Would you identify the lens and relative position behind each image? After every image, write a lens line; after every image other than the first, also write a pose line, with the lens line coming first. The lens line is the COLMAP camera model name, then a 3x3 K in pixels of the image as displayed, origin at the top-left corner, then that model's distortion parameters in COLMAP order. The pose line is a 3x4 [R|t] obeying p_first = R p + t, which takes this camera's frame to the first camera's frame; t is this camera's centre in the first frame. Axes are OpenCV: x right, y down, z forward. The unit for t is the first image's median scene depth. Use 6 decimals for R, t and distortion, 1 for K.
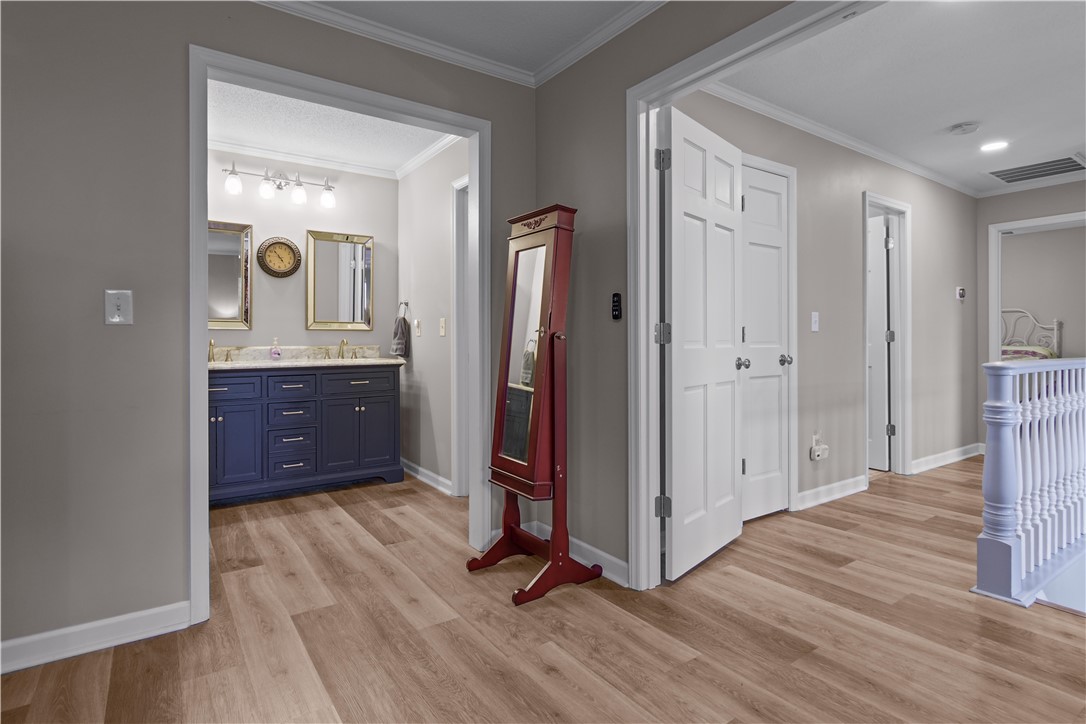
lens RADIAL K [[553.3, 0, 541.7], [0, 553.3, 339.2], [0, 0, 1]] dist [-0.000833, -0.000303]
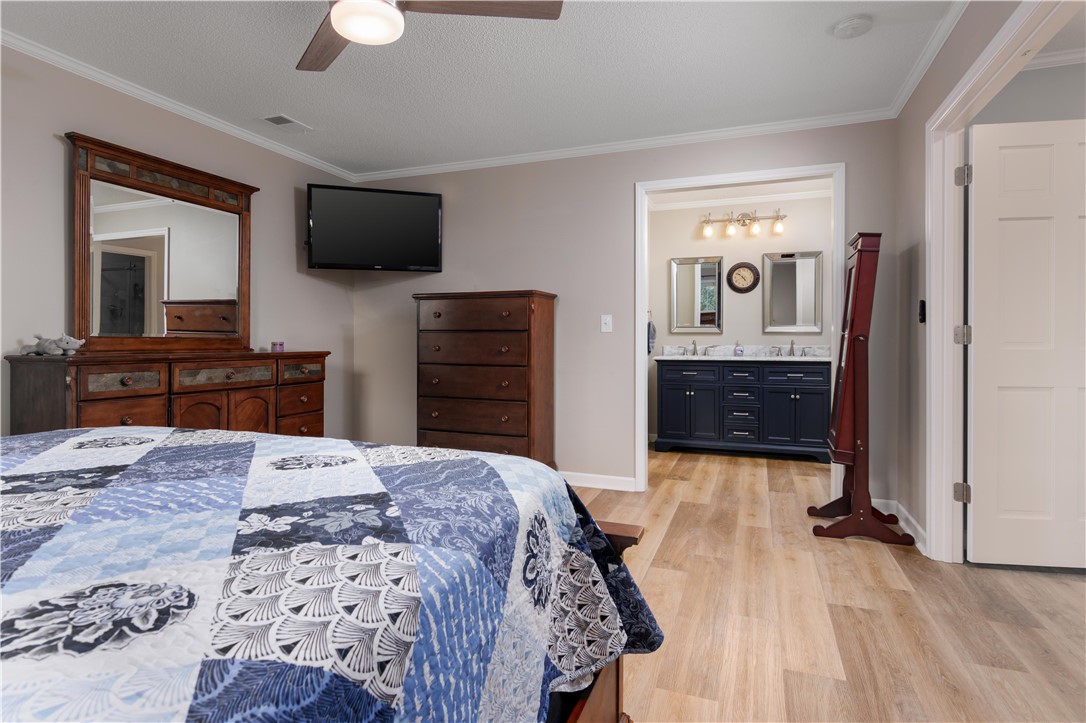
lens RADIAL K [[553.3, 0, 541.7], [0, 553.3, 338.7], [0, 0, 1]] dist [-0.000833, -0.000303]
pose [[0.585804, -0.000461, -0.810453, 0.597979], [-0.001485, 0.999998, -0.001643, -0.000321], [0.810452, 0.002166, 0.585802, -0.311230]]
